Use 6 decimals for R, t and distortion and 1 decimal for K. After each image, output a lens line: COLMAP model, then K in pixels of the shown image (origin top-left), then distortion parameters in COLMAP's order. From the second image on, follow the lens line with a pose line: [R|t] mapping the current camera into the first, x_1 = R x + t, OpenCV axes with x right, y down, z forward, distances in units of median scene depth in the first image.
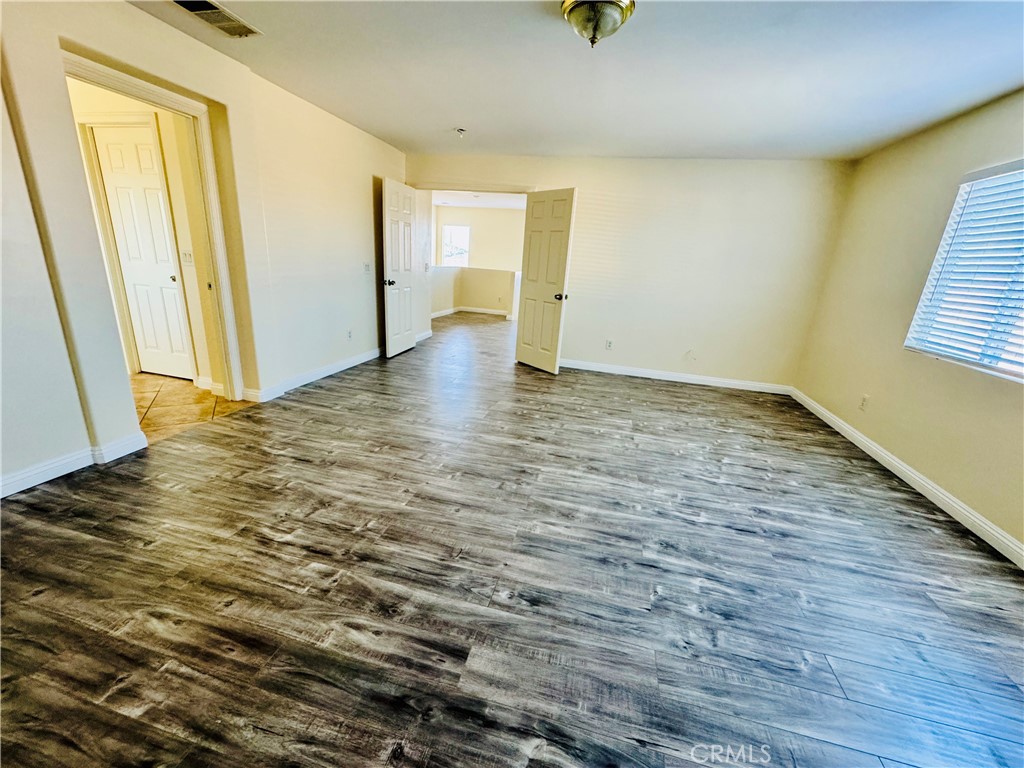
lens RADIAL K [[408.2, 0, 517.0], [0, 408.2, 385.0], [0, 0, 1]] dist [-0.002530, 0.000132]
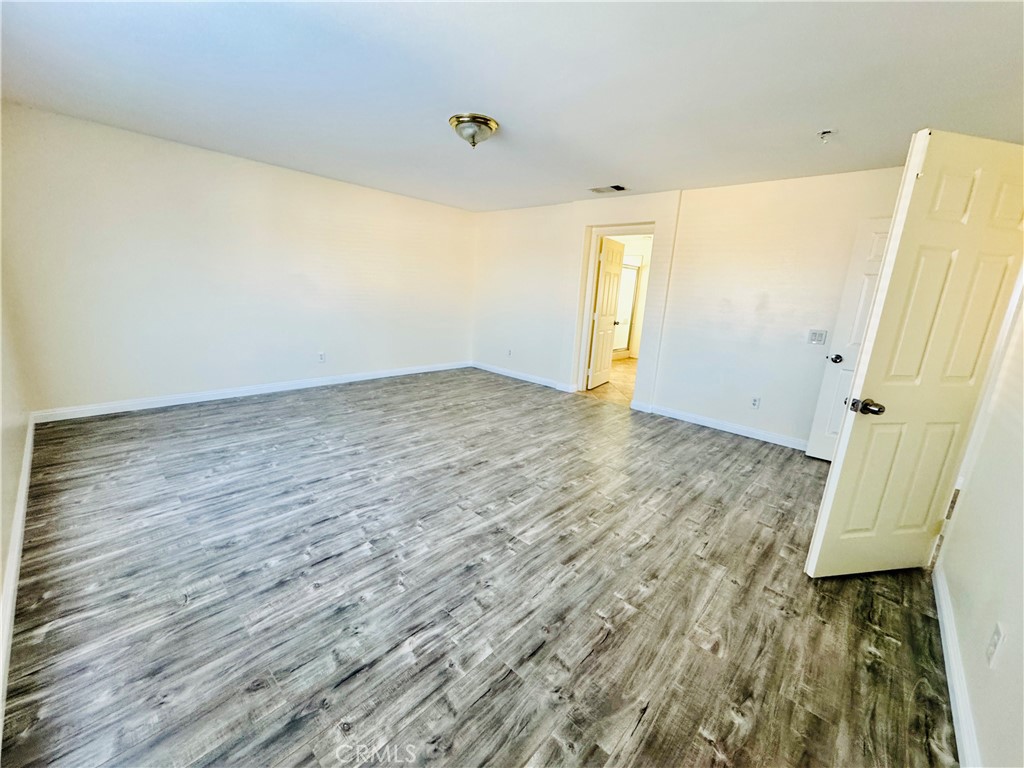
lens RADIAL K [[408.2, 0, 508.3], [0, 408.2, 386.5], [0, 0, 1]] dist [-0.002530, 0.000132]
pose [[-0.484673, 0.108589, -0.867929, 1.111736], [-0.344345, 0.888452, 0.303447, -0.415233], [0.804064, 0.445940, -0.393217, 1.536315]]
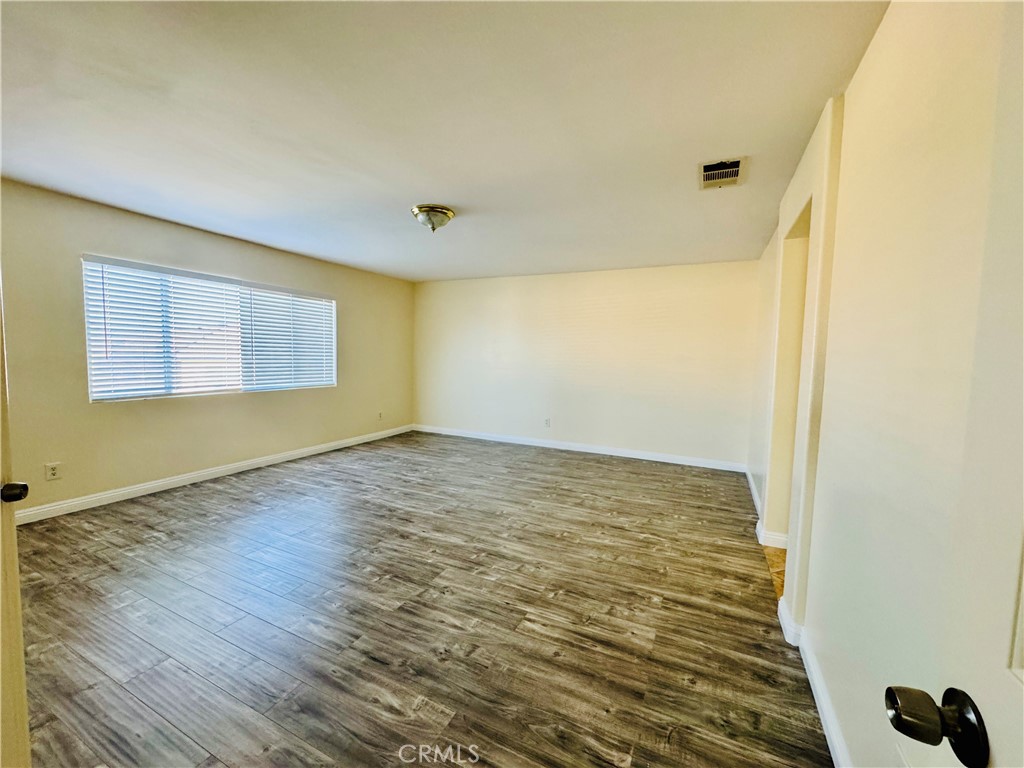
lens RADIAL K [[408.2, 0, 512.1], [0, 408.2, 383.2], [0, 0, 1]] dist [-0.002530, 0.000132]
pose [[-0.972281, -0.107248, 0.207769, -0.408793], [-0.024316, 0.930159, 0.366350, -0.652335], [-0.232549, 0.351143, -0.906984, 1.986592]]
